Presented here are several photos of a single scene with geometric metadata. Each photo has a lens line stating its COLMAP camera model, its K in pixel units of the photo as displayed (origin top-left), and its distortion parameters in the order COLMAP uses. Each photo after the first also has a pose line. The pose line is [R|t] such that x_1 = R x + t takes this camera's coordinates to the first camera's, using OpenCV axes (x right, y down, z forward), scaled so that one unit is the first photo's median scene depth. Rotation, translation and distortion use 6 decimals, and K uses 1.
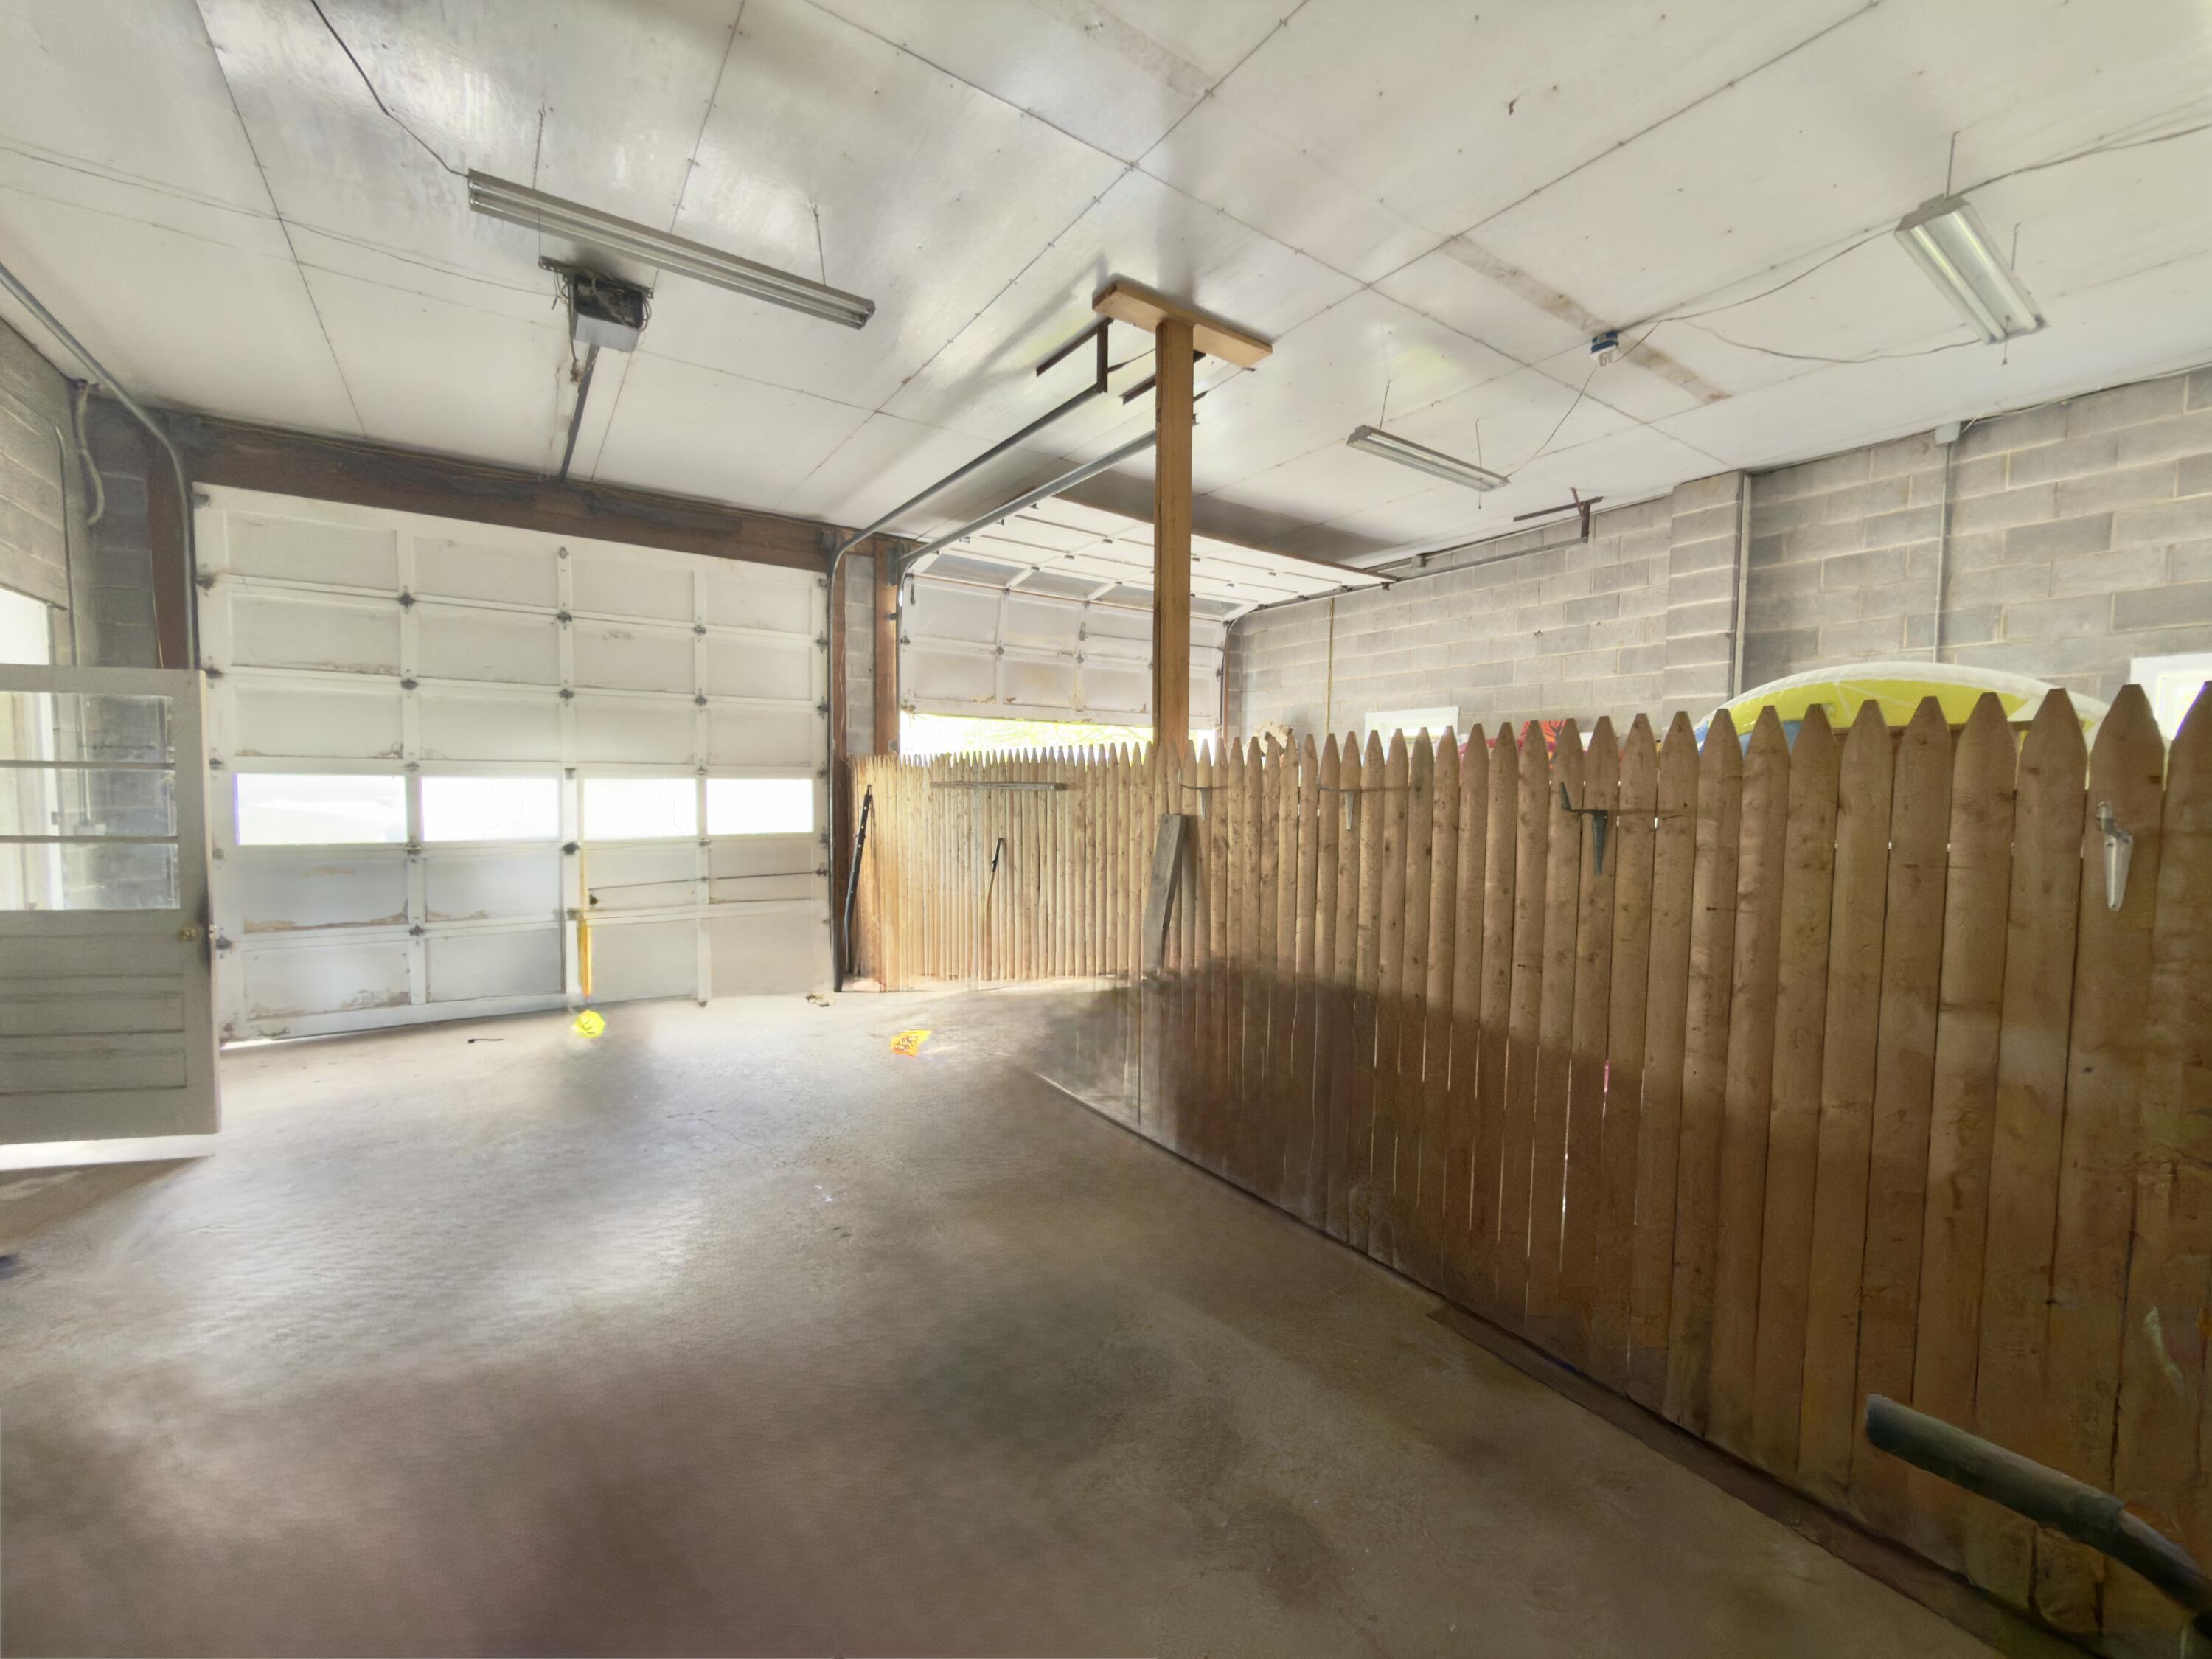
lens RADIAL K [[879.9, 0, 1106.0], [0, 879.9, 829.5], [0, 0, 1]] dist [-0.000906, -0.000168]
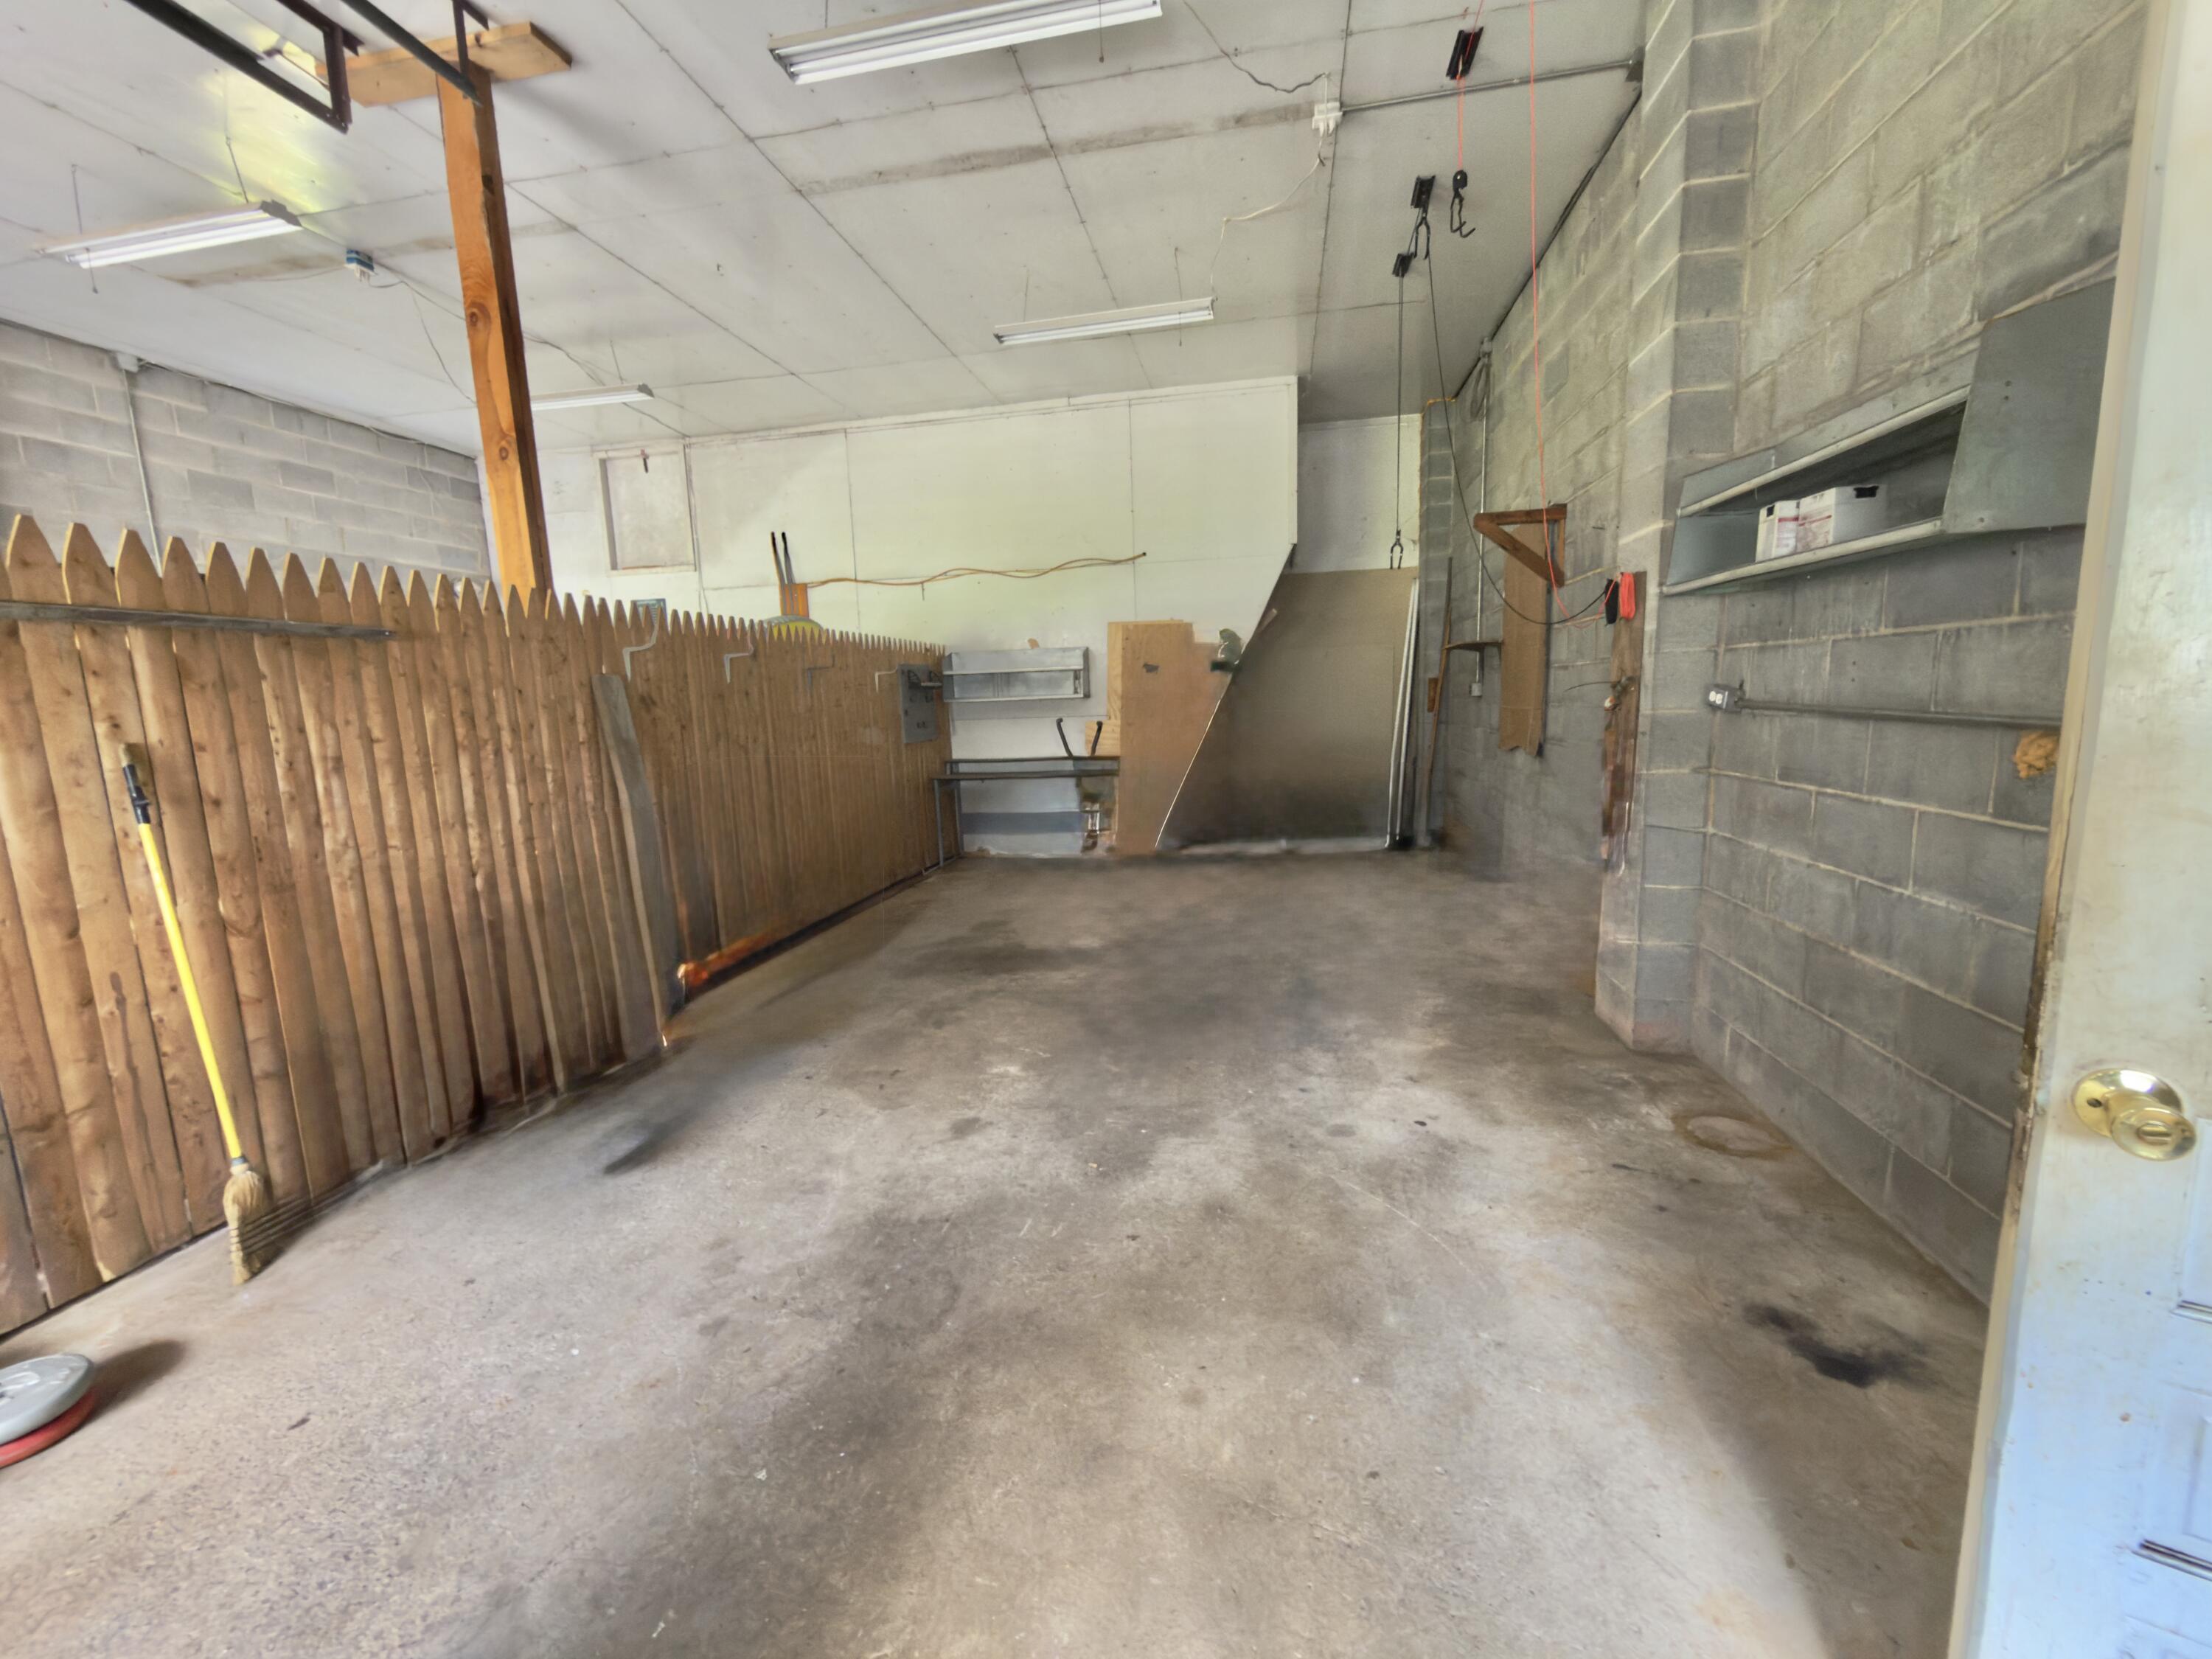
lens RADIAL K [[879.9, 0, 1106.0], [0, 879.9, 829.5], [0, 0, 1]] dist [-0.000906, -0.000168]
pose [[-0.704644, -0.092315, 0.703531, -0.872778], [0.067841, 0.978194, 0.196304, -0.001660], [-0.706311, 0.186052, -0.683015, 1.129158]]
